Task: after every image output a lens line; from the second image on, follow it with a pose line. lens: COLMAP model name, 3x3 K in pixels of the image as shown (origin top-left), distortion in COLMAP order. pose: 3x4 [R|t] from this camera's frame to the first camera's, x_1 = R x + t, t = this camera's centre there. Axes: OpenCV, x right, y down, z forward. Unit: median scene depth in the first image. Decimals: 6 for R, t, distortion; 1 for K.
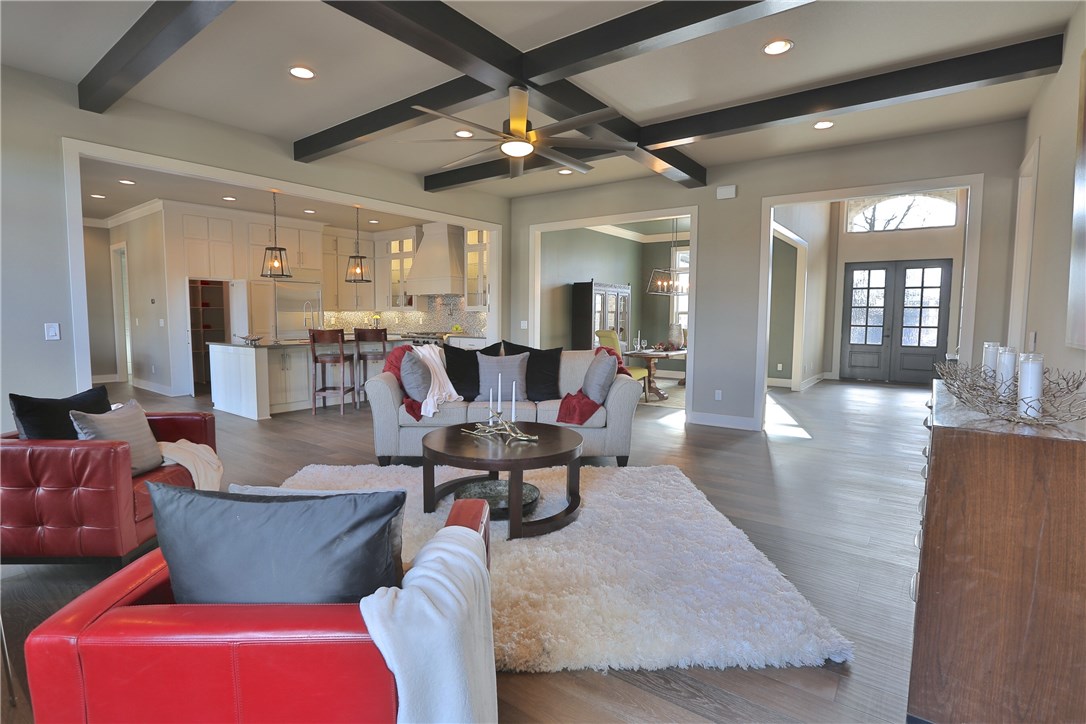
lens RADIAL K [[527.3, 0, 543.0], [0, 527.3, 362.0], [0, 0, 1]] dist [-0.057805, 0.021861]
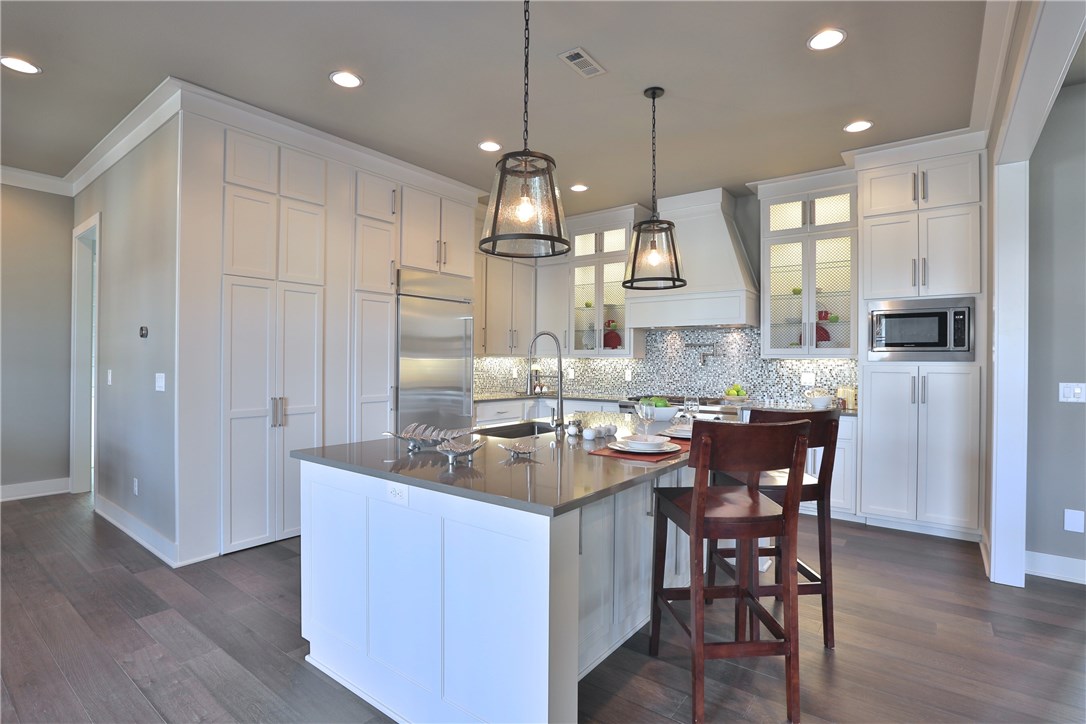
lens RADIAL K [[527.3, 0, 543.0], [0, 527.3, 362.0], [0, 0, 1]] dist [-0.057805, 0.021861]
pose [[0.999974, 0.004442, -0.005663, -0.330531], [-0.004900, 0.996480, -0.083690, -0.045696], [0.005272, 0.083715, 0.996476, 0.450372]]
